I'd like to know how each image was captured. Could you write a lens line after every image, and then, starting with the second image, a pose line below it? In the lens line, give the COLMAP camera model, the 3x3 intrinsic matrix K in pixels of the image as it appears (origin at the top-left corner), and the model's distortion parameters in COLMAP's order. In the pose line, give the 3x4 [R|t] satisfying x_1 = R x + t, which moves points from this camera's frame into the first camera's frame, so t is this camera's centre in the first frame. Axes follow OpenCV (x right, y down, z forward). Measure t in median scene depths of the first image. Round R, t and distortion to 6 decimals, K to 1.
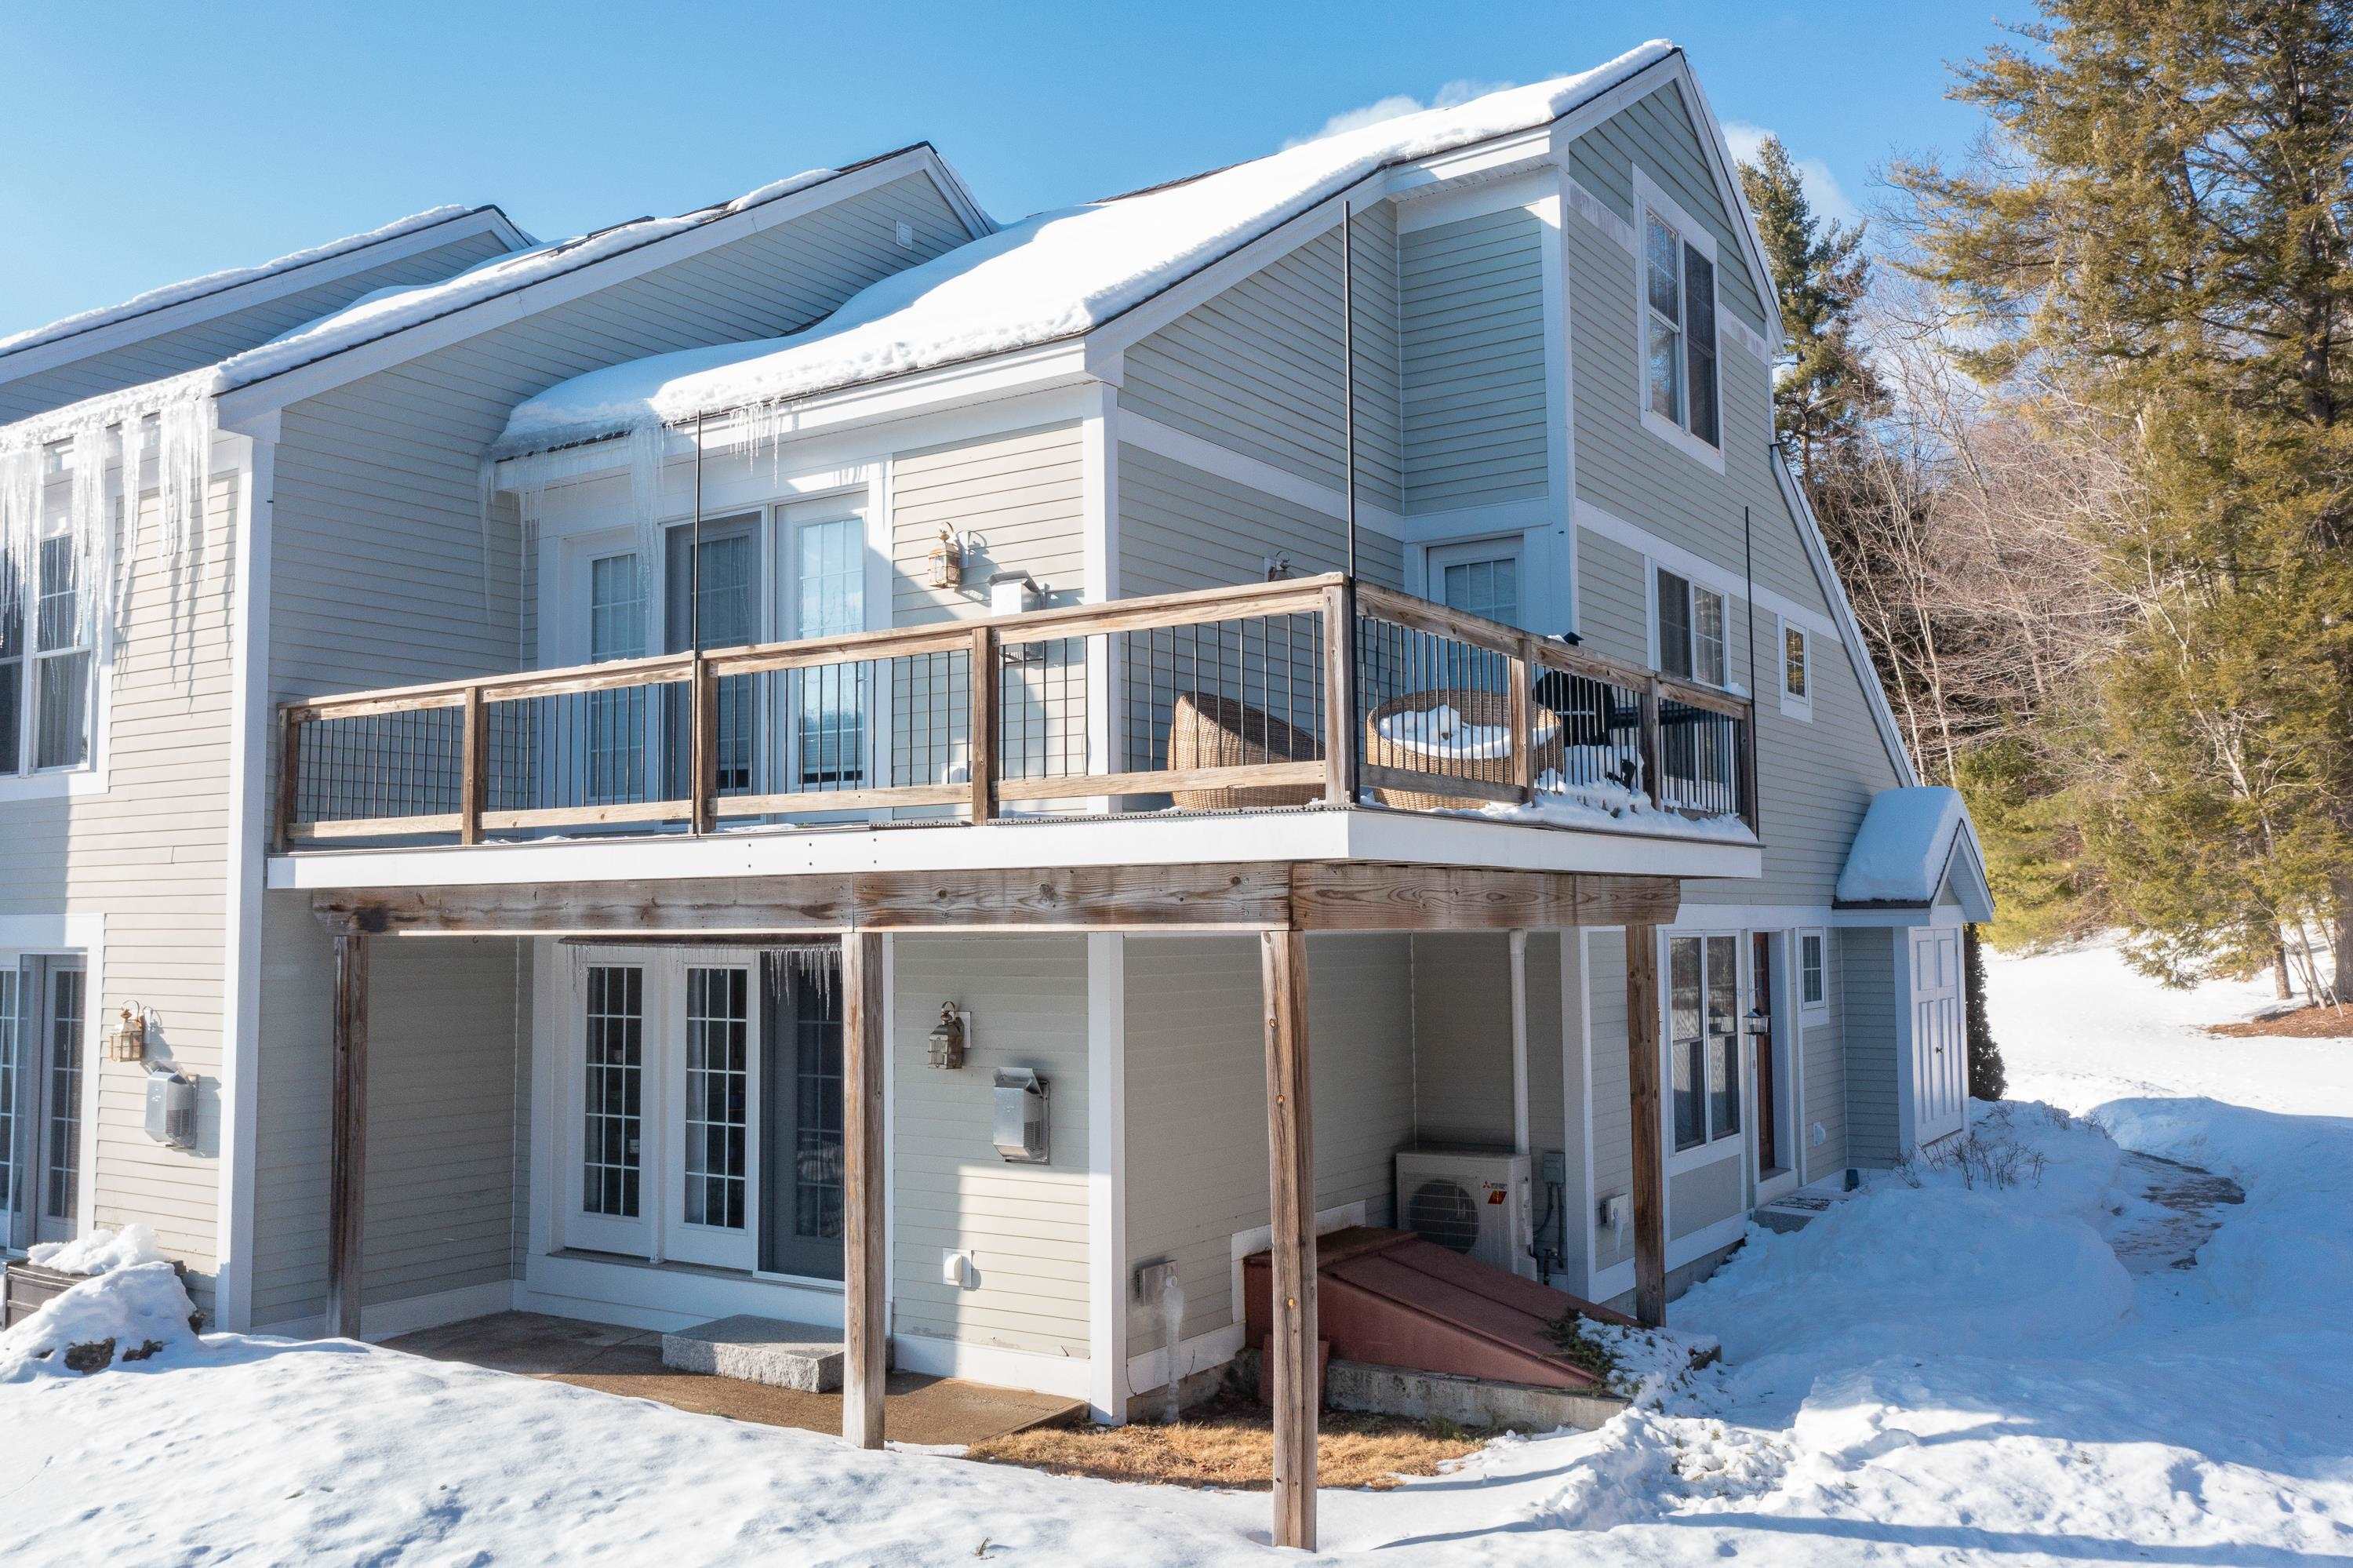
lens RADIAL K [[1889.6, 0, 1176.5], [0, 1889.6, 784.0], [0, 0, 1]] dist [-0.003790, -0.002806]
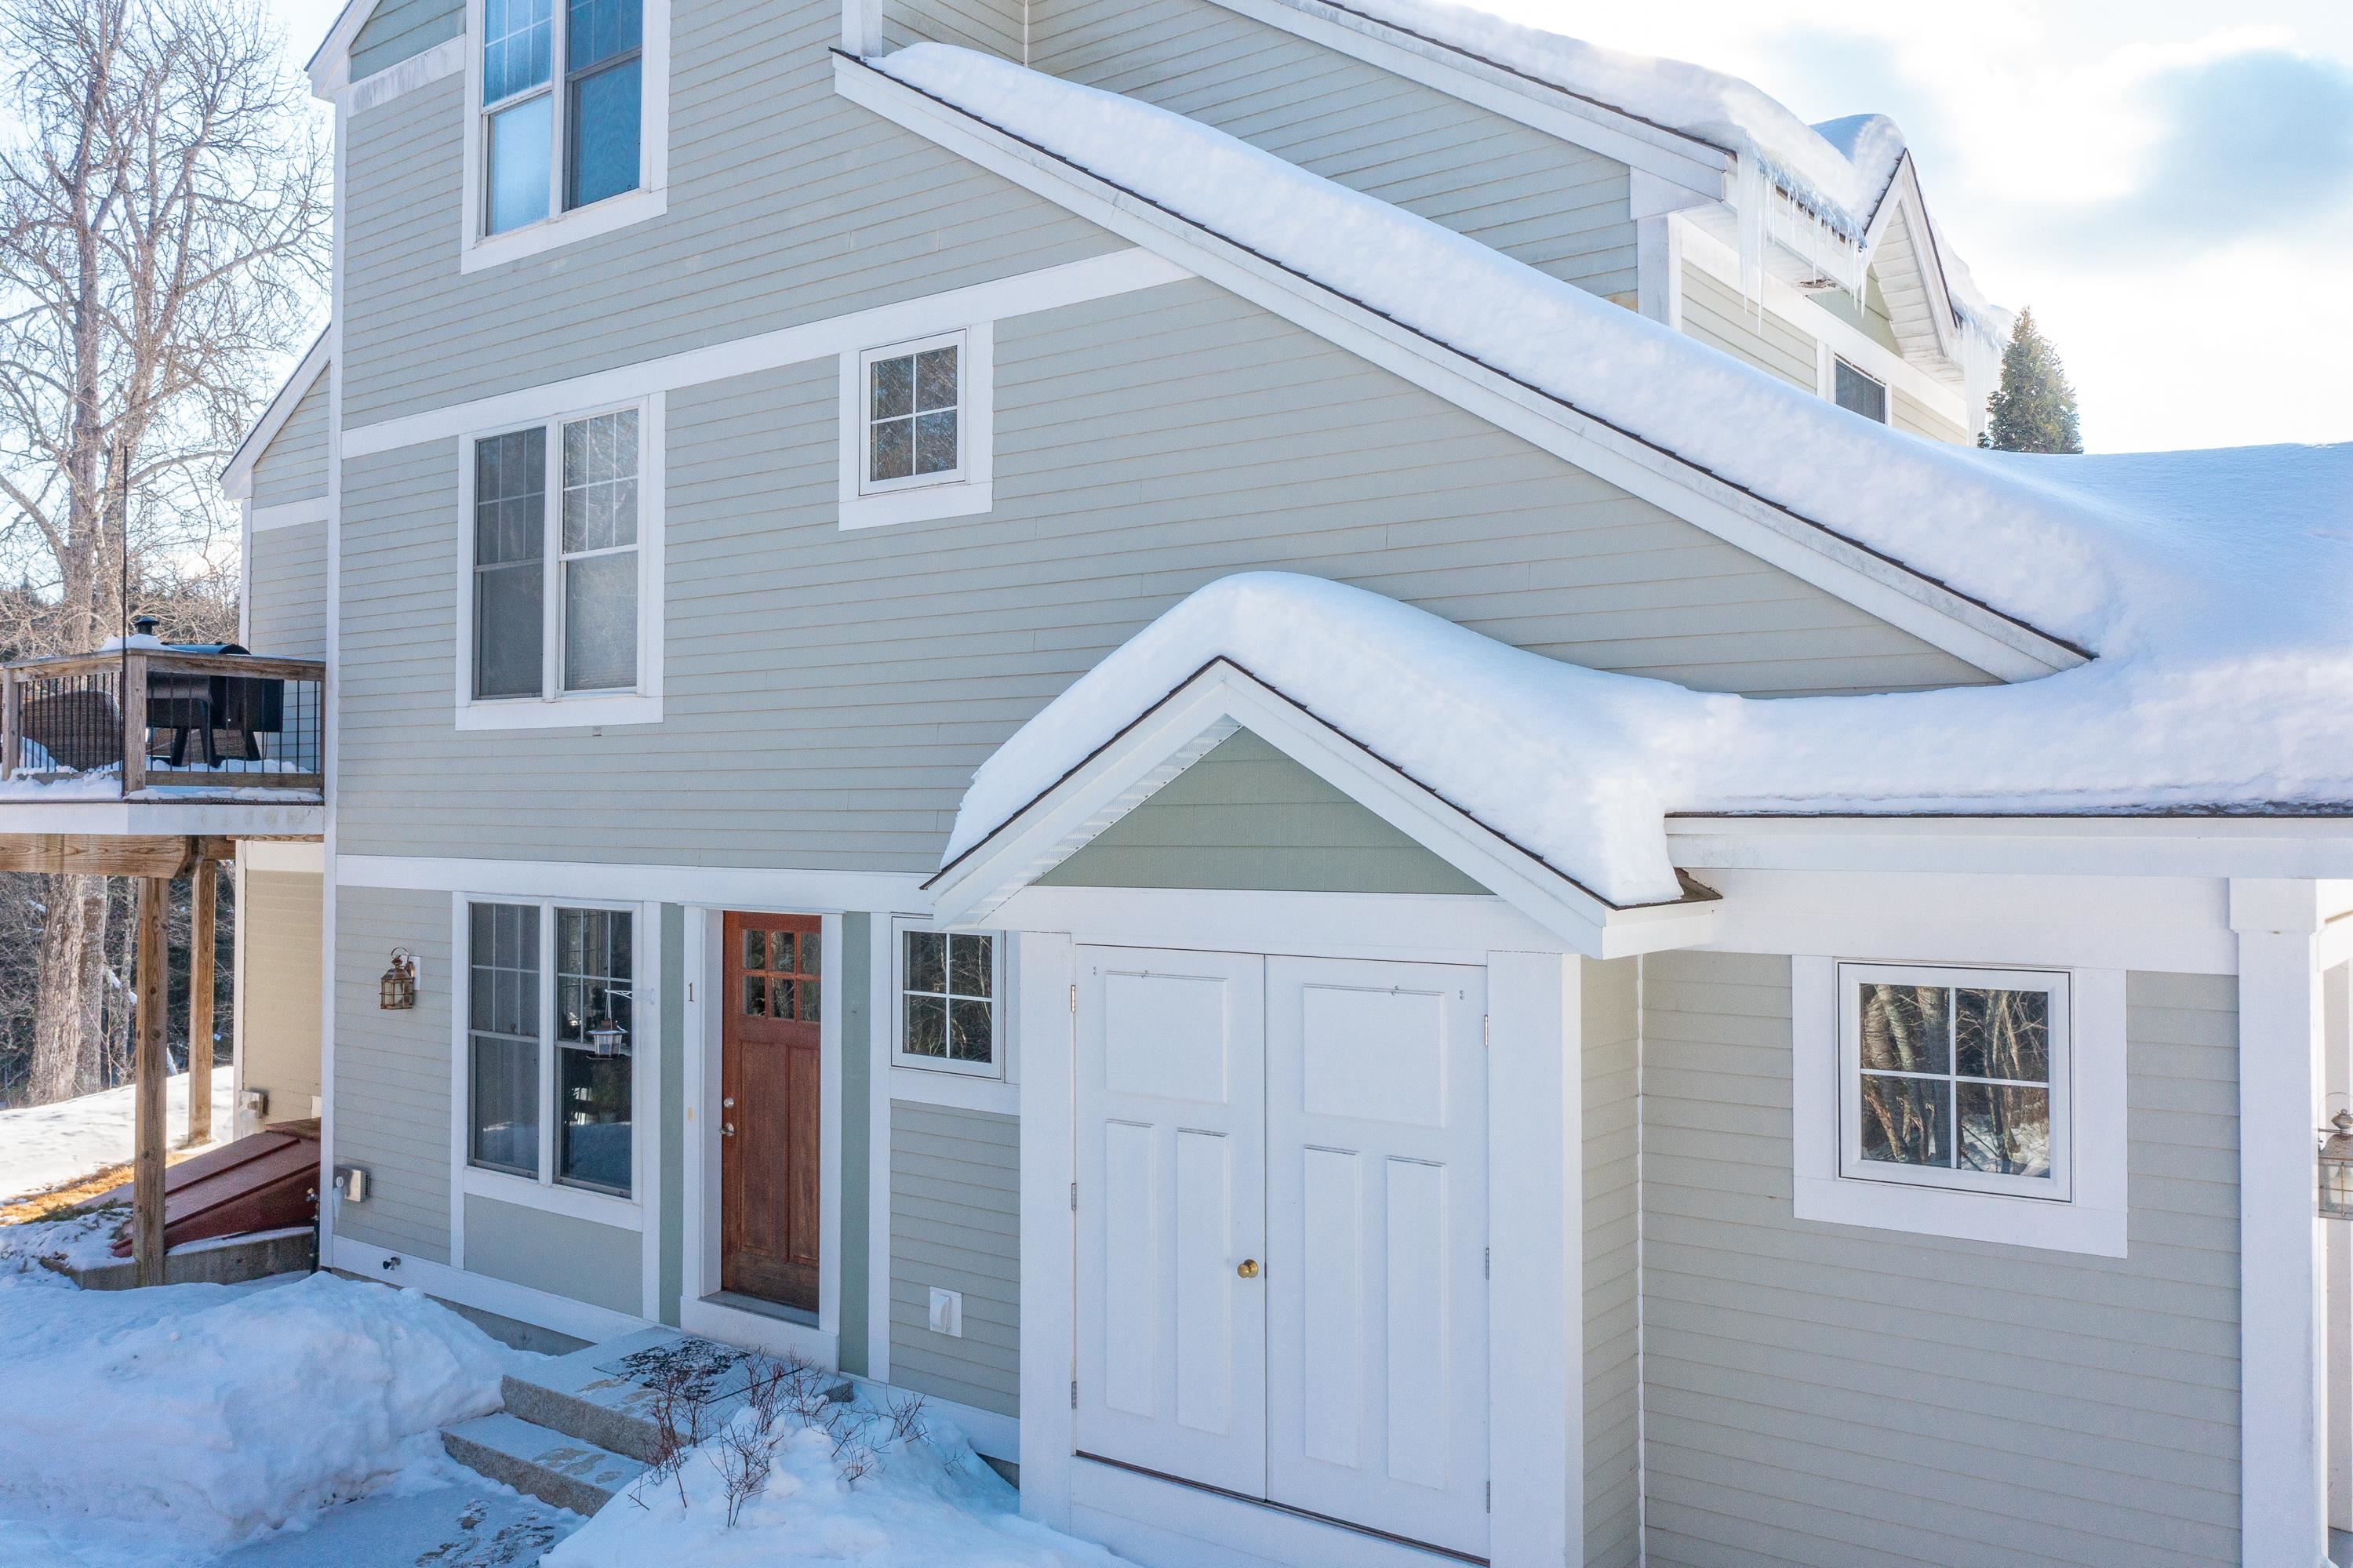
lens RADIAL K [[1889.6, 0, 1176.5], [0, 1889.6, 784.0], [0, 0, 1]] dist [-0.003790, -0.002806]
pose [[-0.070075, -0.012861, -0.997459, 0.820052], [0.066539, 0.997630, -0.017538, 0.051180], [0.995320, -0.067599, -0.069053, 1.066726]]
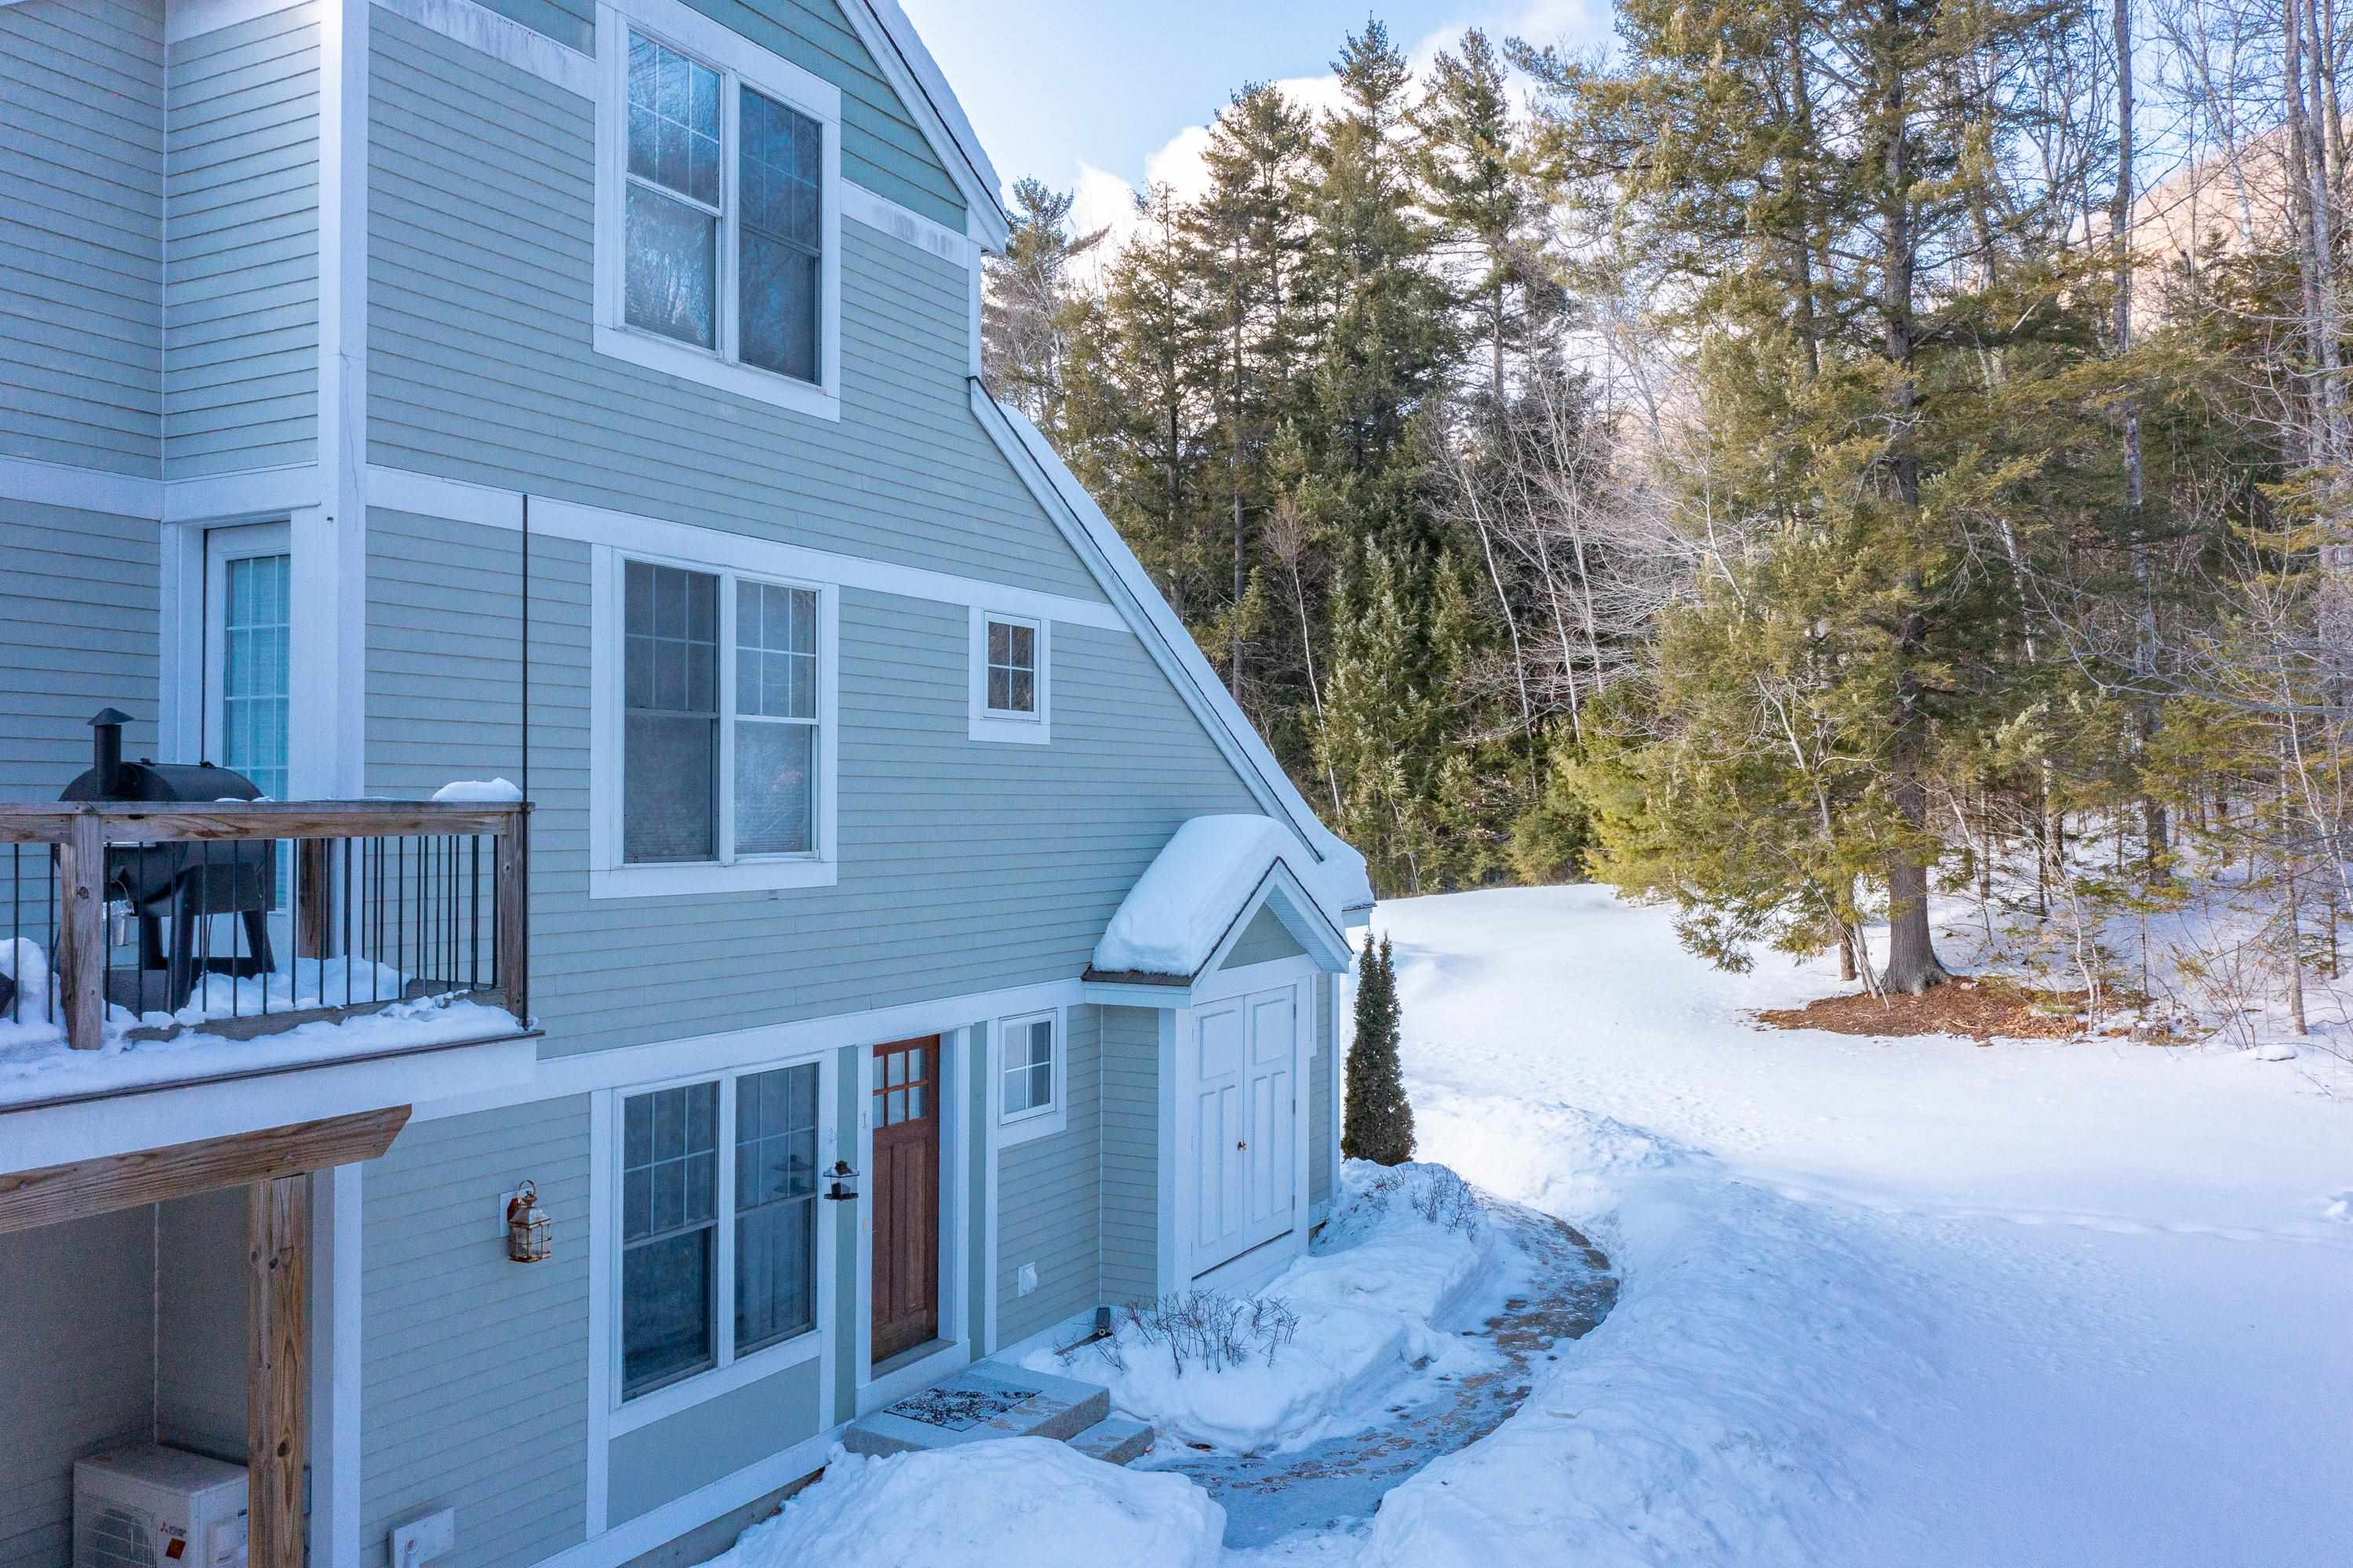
lens RADIAL K [[1849.5, 0, 1121.2], [0, 1849.5, 756.5], [0, 0, 1]] dist [-0.034781, 0.000897]
pose [[0.997007, 0.016632, 0.075499, 0.306569], [-0.020445, 0.998539, 0.050010, -0.064090], [-0.074557, -0.051404, 0.995891, 0.250911]]
